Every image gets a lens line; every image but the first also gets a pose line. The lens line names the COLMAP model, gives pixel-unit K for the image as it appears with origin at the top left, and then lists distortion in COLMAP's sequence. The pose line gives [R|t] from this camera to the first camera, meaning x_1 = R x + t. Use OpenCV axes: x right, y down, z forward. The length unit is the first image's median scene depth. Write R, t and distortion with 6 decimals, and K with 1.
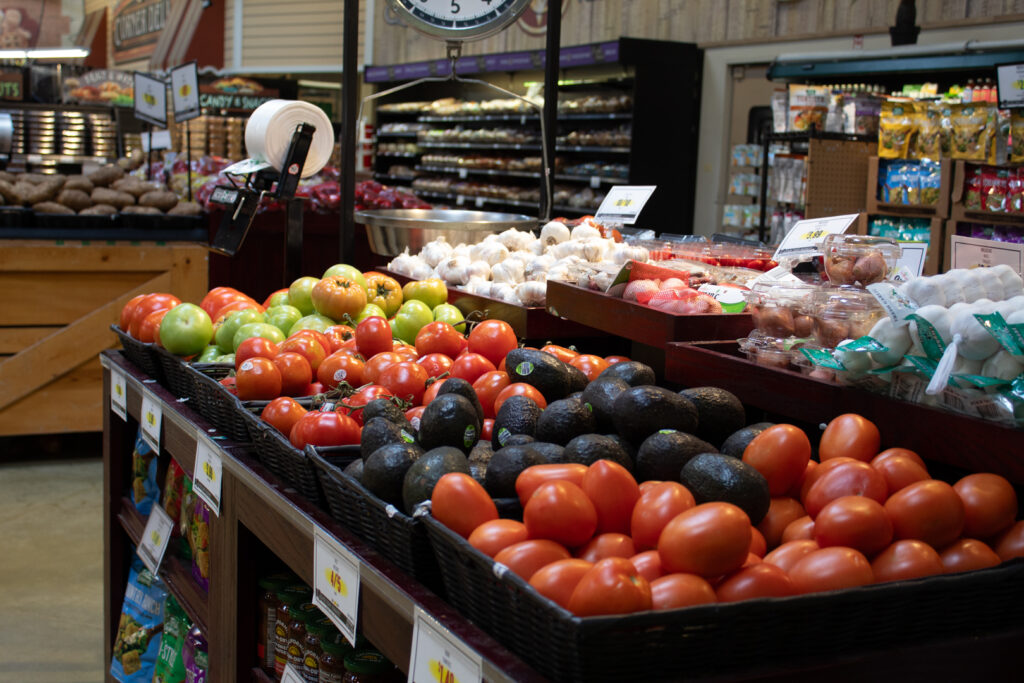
lens RADIAL K [[1368.1, 0, 512.0], [0, 1368.1, 341.5], [0, 0, 1]] dist [-0.015542, -0.028918]
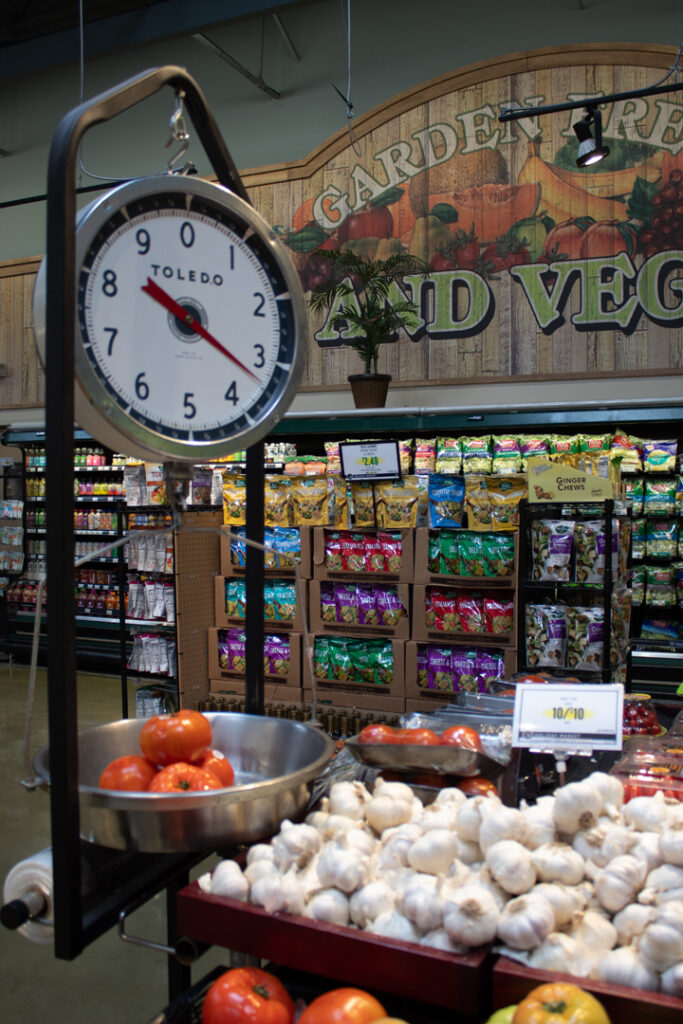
lens RADIAL K [[977.0, 0, 341.5], [0, 977.0, 512.0], [0, 0, 1]] dist [-0.003515, -0.001884]
pose [[0.801969, -0.051310, 0.595158, -0.136399], [0.113401, 0.991264, -0.067347, -0.086708], [-0.586503, 0.121502, 0.800782, 0.329571]]
